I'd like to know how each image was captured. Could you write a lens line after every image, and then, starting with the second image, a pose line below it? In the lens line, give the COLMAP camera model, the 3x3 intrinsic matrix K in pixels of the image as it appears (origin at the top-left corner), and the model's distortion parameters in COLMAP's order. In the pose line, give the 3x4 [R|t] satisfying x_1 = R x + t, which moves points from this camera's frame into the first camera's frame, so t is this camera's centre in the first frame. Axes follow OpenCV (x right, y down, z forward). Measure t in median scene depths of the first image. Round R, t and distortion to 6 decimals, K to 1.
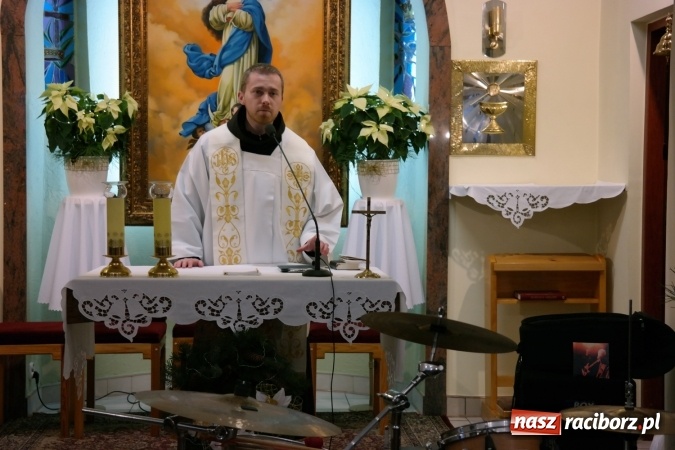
lens RADIAL K [[1172.7, 0, 334.3], [0, 1172.7, 227.3], [0, 0, 1]] dist [0.210048, 0.150942]
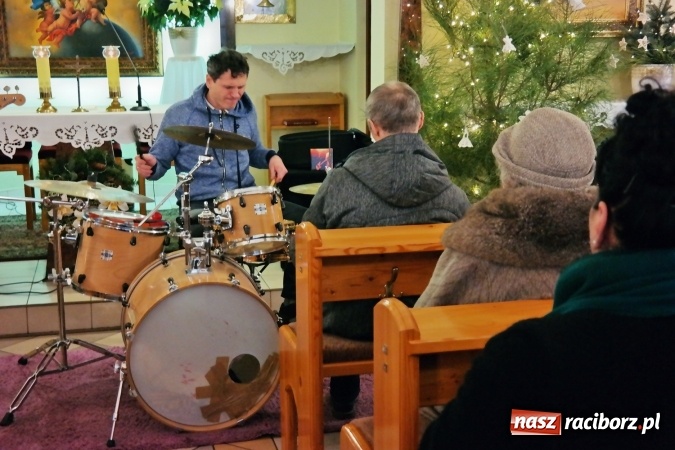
lens RADIAL K [[958.0, 0, 334.5], [0, 958.0, 224.1], [0, 0, 1]] dist [0.087331, 0.031819]
pose [[0.984801, -0.046783, 0.167270, 0.013728], [0.020846, 0.987917, 0.153573, 0.001395], [-0.172433, -0.147752, 0.973877, -0.193166]]
